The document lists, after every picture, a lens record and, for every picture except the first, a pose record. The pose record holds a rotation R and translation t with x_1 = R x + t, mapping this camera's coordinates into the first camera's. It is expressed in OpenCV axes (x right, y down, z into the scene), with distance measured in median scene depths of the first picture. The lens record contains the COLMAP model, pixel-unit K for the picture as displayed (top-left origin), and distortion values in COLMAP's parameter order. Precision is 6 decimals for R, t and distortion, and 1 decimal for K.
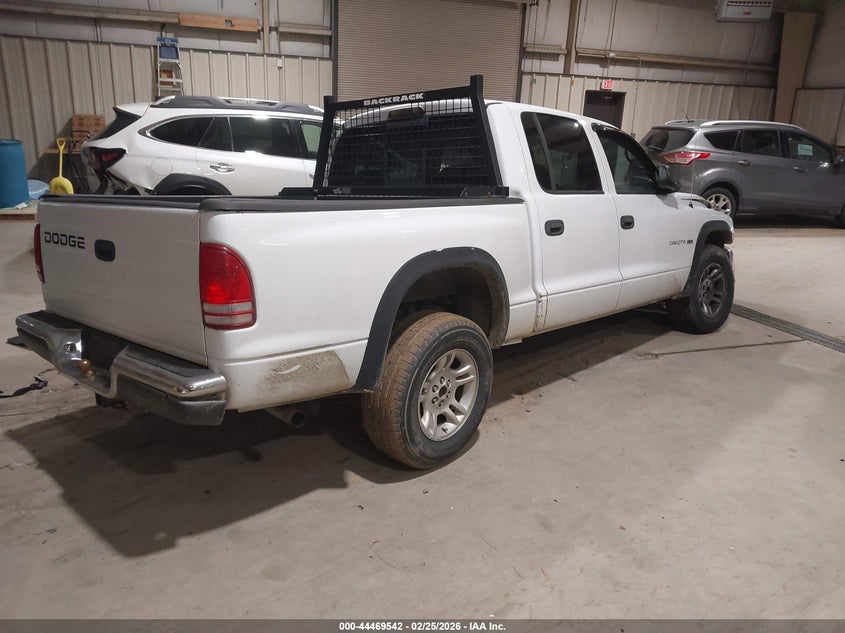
lens RADIAL K [[655.1, 0, 418.7], [0, 655.1, 313.8], [0, 0, 1]] dist [-0.002520, -0.002230]
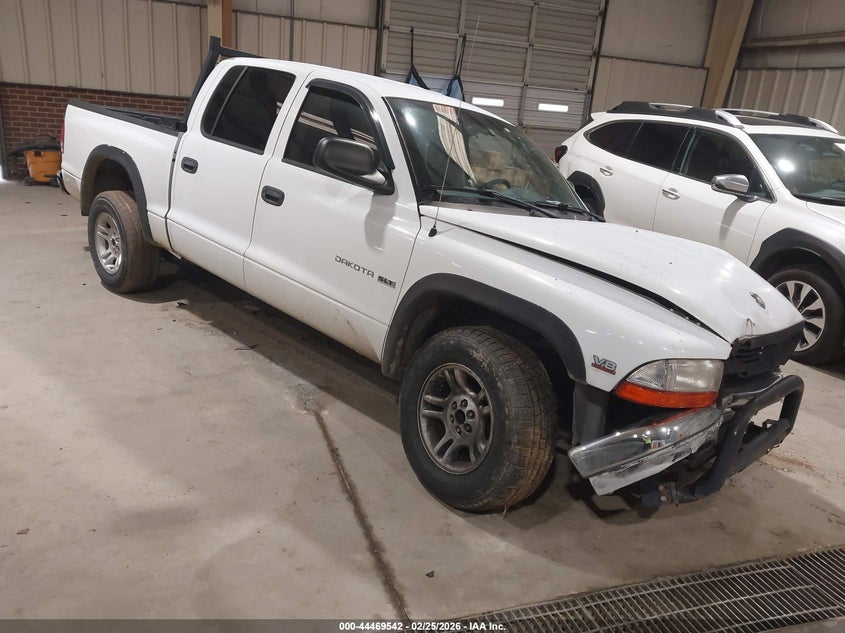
lens RADIAL K [[655.1, 0, 418.2], [0, 655.1, 320.7], [0, 0, 1]] dist [-0.002520, -0.002230]
pose [[-0.015680, 0.269123, -0.962978, 1.084620], [-0.353861, 0.899273, 0.257081, -0.260217], [0.935167, 0.344791, 0.081131, 1.096130]]
